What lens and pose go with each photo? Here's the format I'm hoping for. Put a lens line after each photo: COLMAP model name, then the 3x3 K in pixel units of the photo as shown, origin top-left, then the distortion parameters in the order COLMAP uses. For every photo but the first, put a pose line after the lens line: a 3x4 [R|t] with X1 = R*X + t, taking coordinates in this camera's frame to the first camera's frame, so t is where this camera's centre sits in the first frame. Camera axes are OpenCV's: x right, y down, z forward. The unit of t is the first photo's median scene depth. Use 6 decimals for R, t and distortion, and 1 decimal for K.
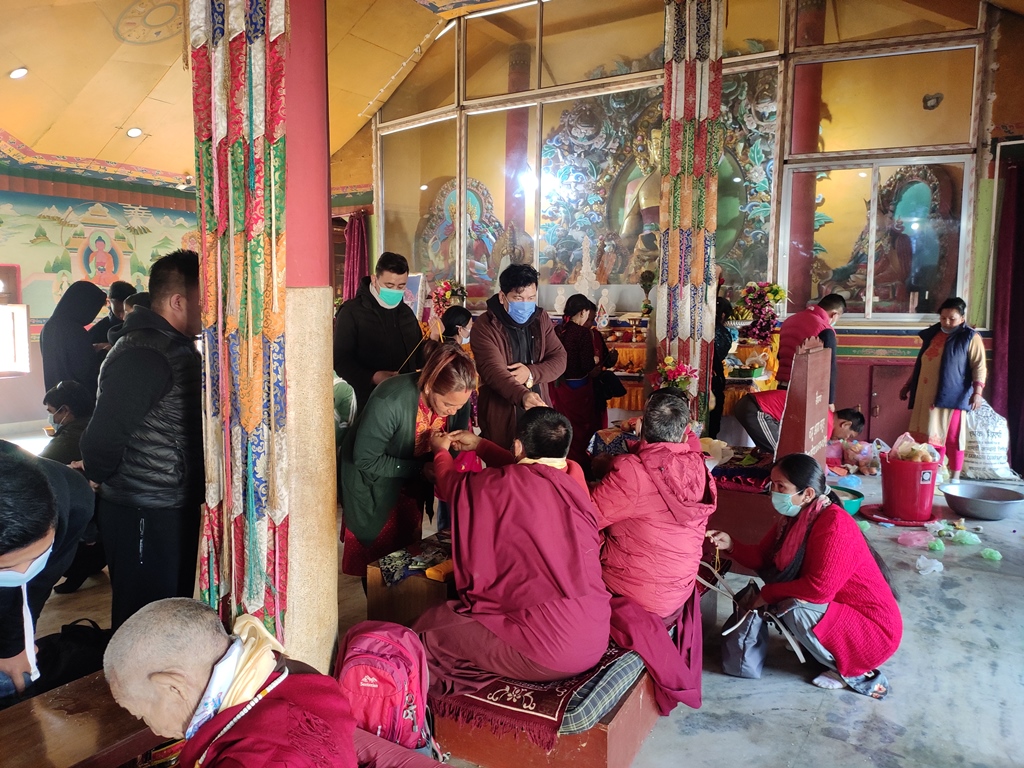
lens RADIAL K [[788.4, 0, 512.0], [0, 788.4, 384.0], [0, 0, 1]] dist [0.069860, -0.090546]
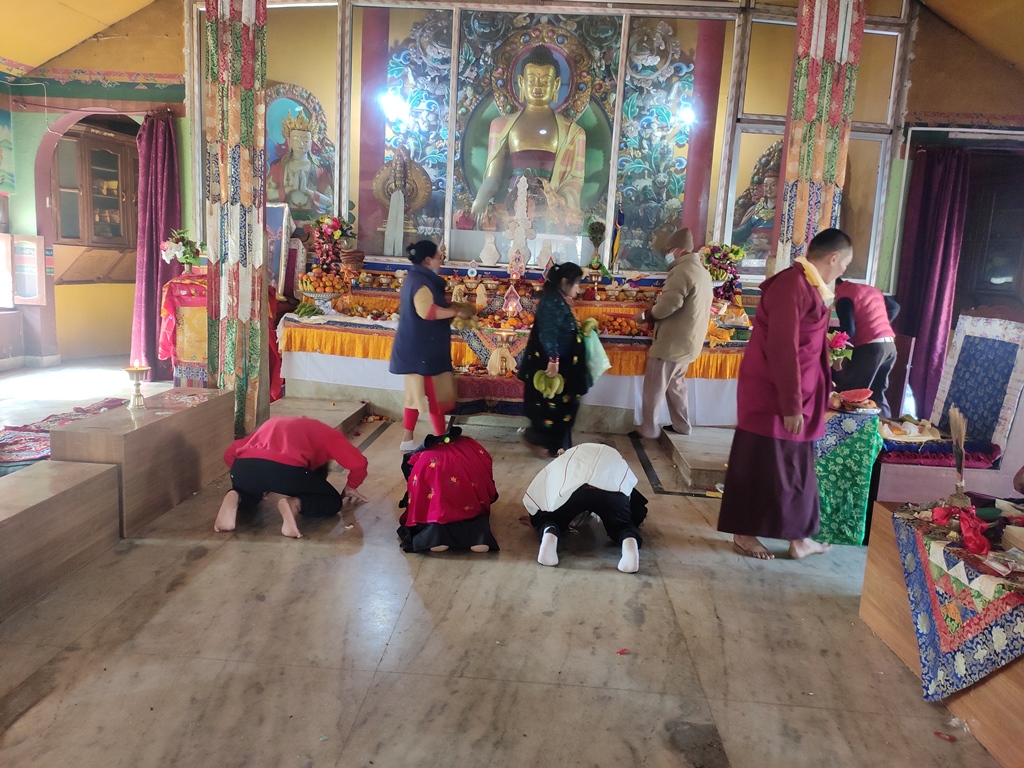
lens RADIAL K [[788.4, 0, 512.0], [0, 788.4, 384.0], [0, 0, 1]] dist [0.069860, -0.090546]
pose [[0.866302, -0.037724, 0.498094, -0.321352], [0.005954, 0.997853, 0.065220, -0.013878], [-0.499485, -0.053535, 0.864667, 0.209973]]
